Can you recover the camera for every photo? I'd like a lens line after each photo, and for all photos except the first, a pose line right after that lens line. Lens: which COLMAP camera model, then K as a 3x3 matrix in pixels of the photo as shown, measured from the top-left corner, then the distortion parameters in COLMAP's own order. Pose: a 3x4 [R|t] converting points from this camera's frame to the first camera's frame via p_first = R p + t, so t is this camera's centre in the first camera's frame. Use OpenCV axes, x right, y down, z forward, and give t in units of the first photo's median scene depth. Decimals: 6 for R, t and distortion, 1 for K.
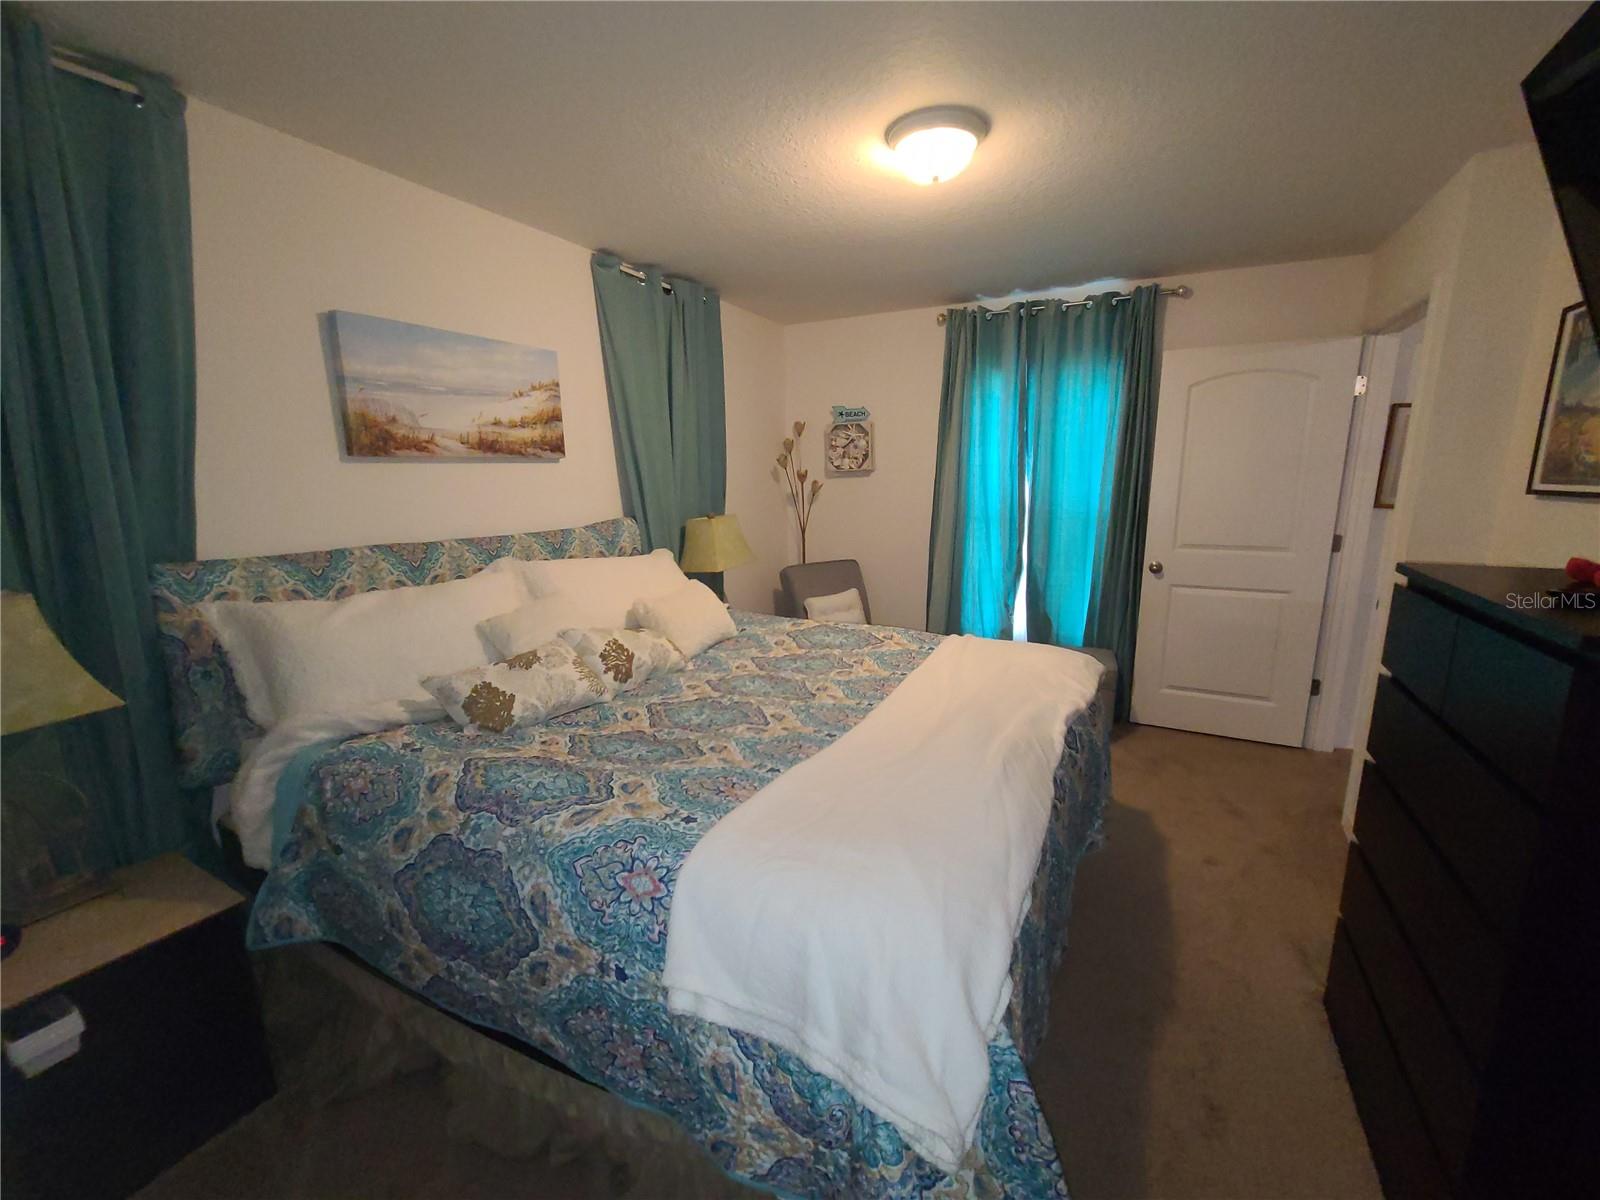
lens RADIAL K [[660.4, 0, 806.2], [0, 660.4, 608.0], [0, 0, 1]] dist [0.002327, -0.002665]
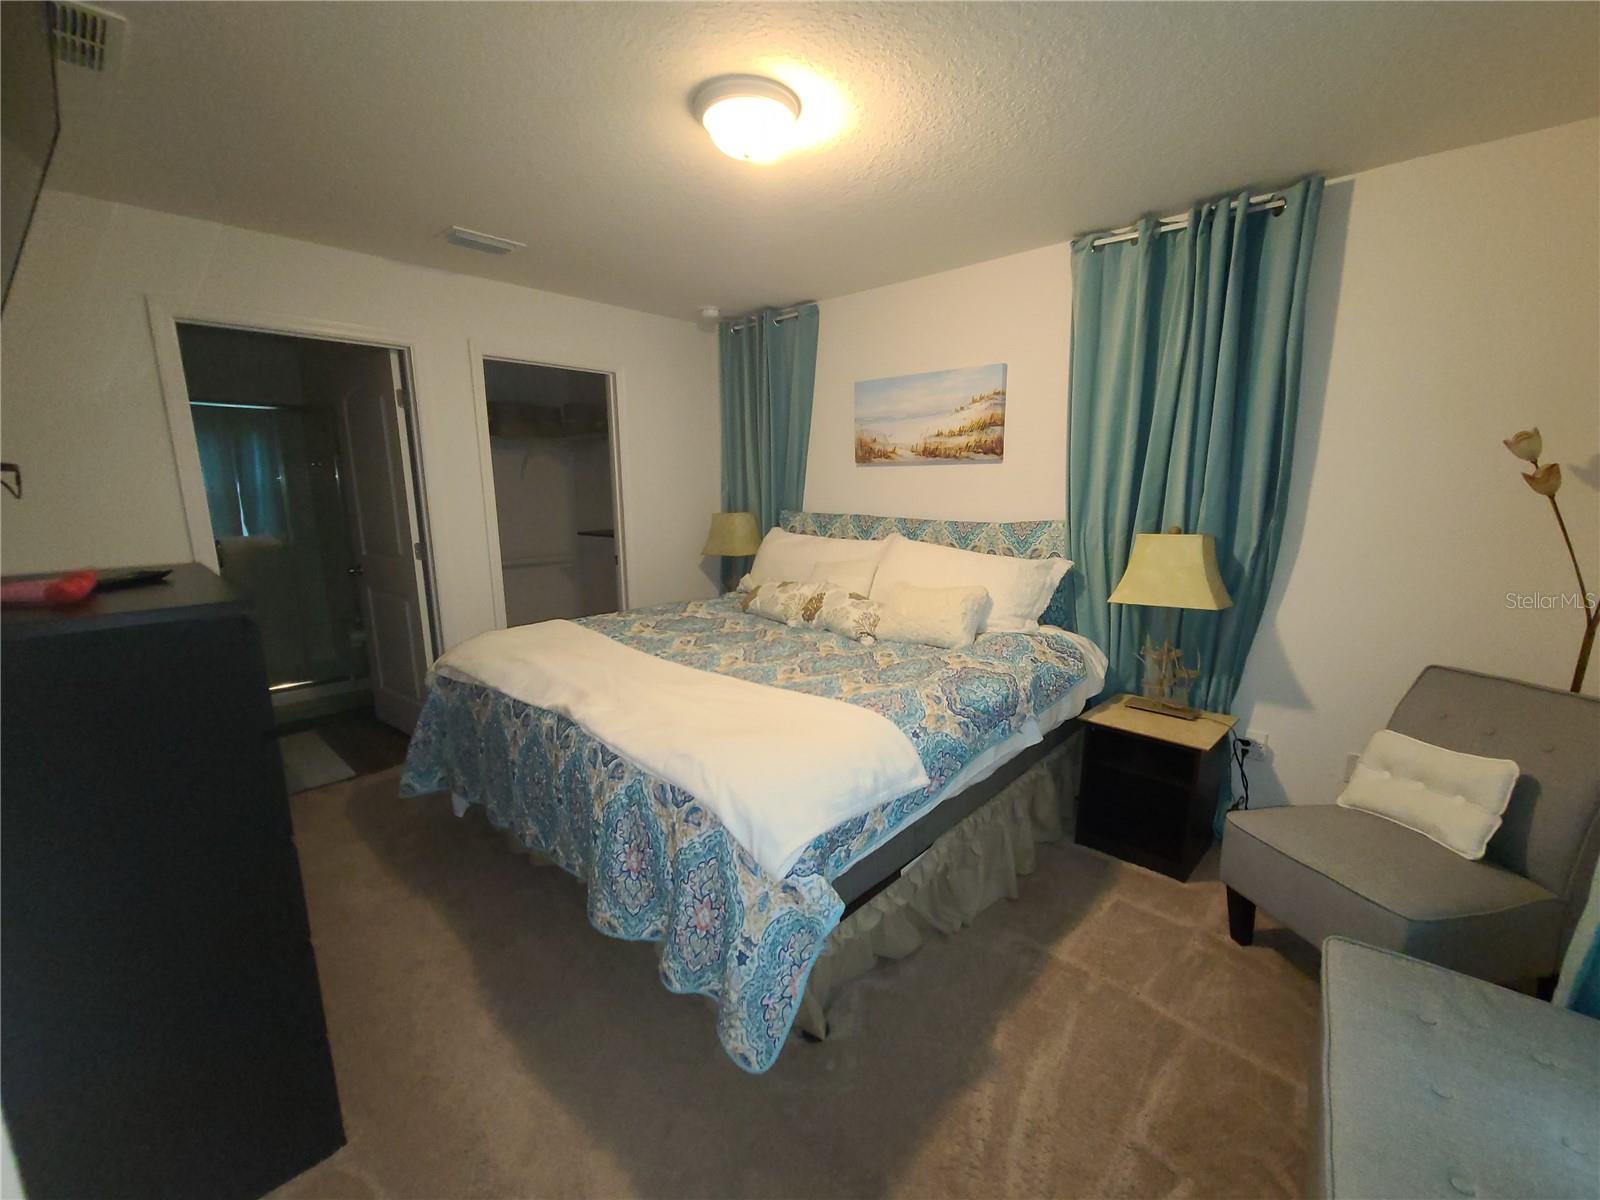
lens RADIAL K [[660.4, 0, 806.2], [0, 660.4, 608.0], [0, 0, 1]] dist [0.002327, -0.002665]
pose [[-0.257283, 0.230241, -0.938507, 0.922223], [-0.162921, 0.946963, 0.276979, -0.273663], [0.952503, 0.224165, -0.206126, 1.095626]]
